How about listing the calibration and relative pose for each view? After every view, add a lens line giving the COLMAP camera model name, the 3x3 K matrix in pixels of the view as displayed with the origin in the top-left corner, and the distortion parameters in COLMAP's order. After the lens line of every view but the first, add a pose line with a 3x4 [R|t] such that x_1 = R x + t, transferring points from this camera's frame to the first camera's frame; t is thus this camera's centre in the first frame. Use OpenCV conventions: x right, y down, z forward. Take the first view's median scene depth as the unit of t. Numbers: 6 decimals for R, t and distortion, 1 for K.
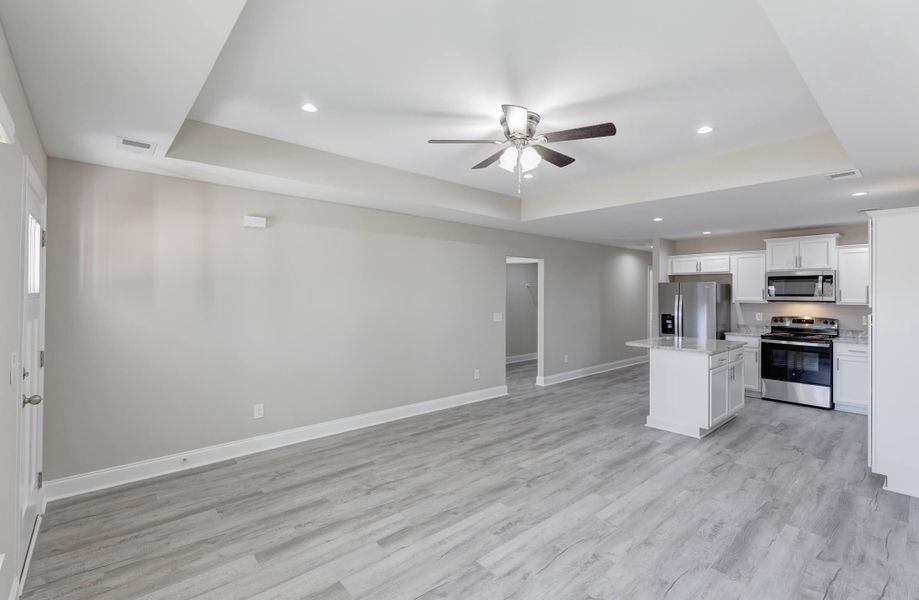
lens RADIAL K [[417.5, 0, 459.7], [0, 417.5, 277.3], [0, 0, 1]] dist [-0.000808, -0.000089]
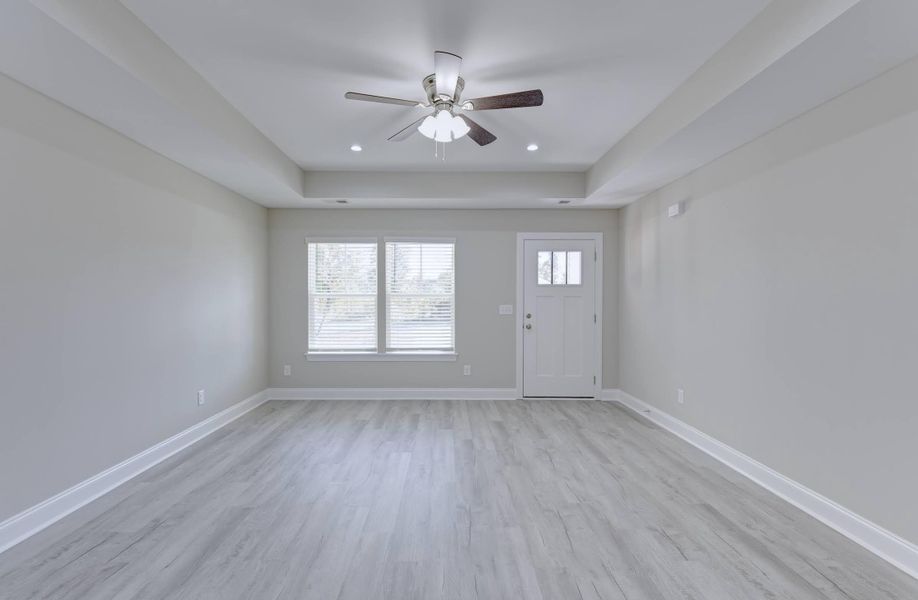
lens RADIAL K [[419.1, 0, 446.8], [0, 419.1, 303.2], [0, 0, 1]] dist [0.001346, 0.000379]
pose [[-0.662489, -0.000907, -0.749071, 0.727182], [0.020800, 0.999591, -0.019606, 0.117835], [0.748783, -0.028569, -0.662199, 1.412617]]
